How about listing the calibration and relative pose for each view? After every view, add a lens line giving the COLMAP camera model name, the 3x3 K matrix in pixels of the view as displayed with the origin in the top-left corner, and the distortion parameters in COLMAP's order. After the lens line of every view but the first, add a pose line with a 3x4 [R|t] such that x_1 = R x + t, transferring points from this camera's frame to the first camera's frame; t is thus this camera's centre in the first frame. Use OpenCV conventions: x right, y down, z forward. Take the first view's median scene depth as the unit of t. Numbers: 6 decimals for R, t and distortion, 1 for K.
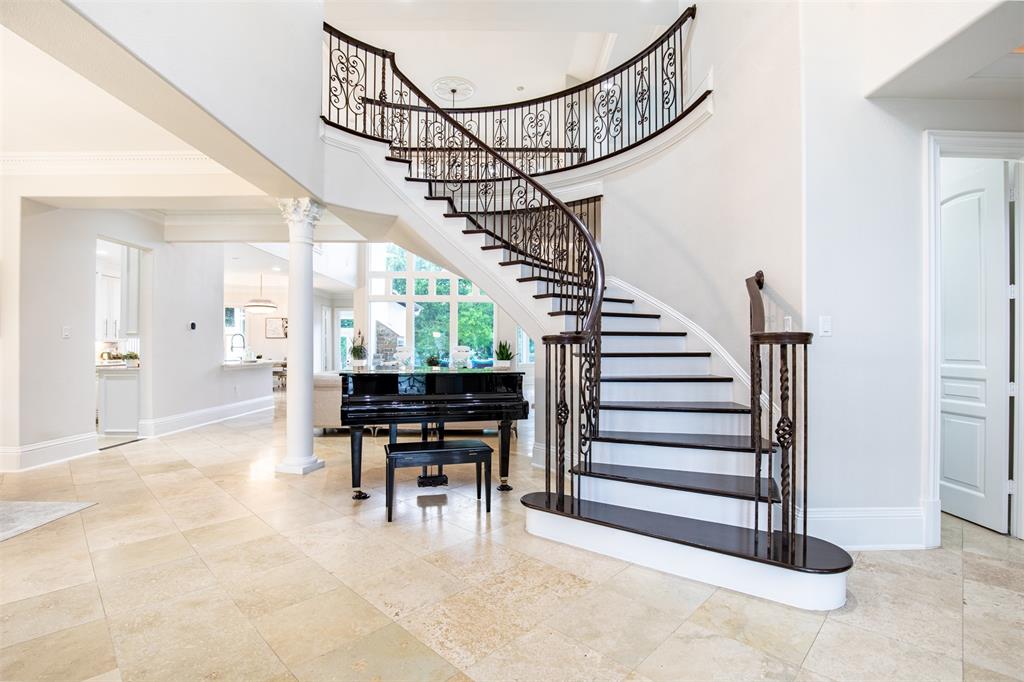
lens RADIAL K [[478.3, 0, 514.7], [0, 478.3, 342.6], [0, 0, 1]] dist [-0.025672, 0.001114]
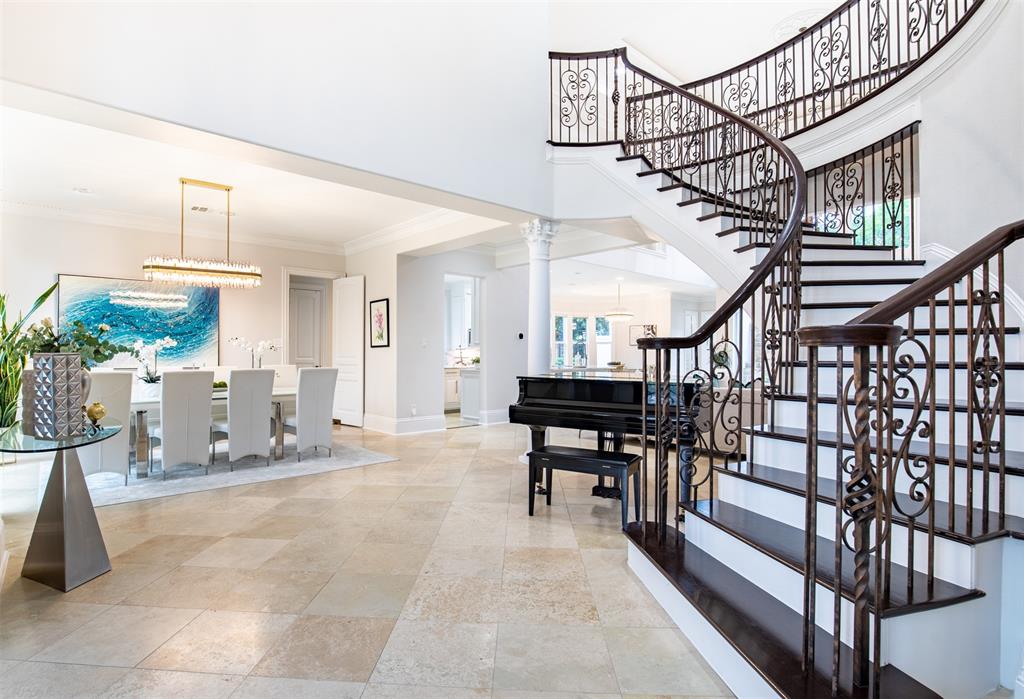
lens RADIAL K [[532.9, 0, 511.4], [0, 532.9, 352.0], [0, 0, 1]] dist [-0.024543, 0.002549]
pose [[0.652489, -0.000890, -0.757798, 0.418742], [0.004167, 0.999988, 0.002414, 0.002462], [0.757787, -0.004732, 0.652485, 0.126421]]
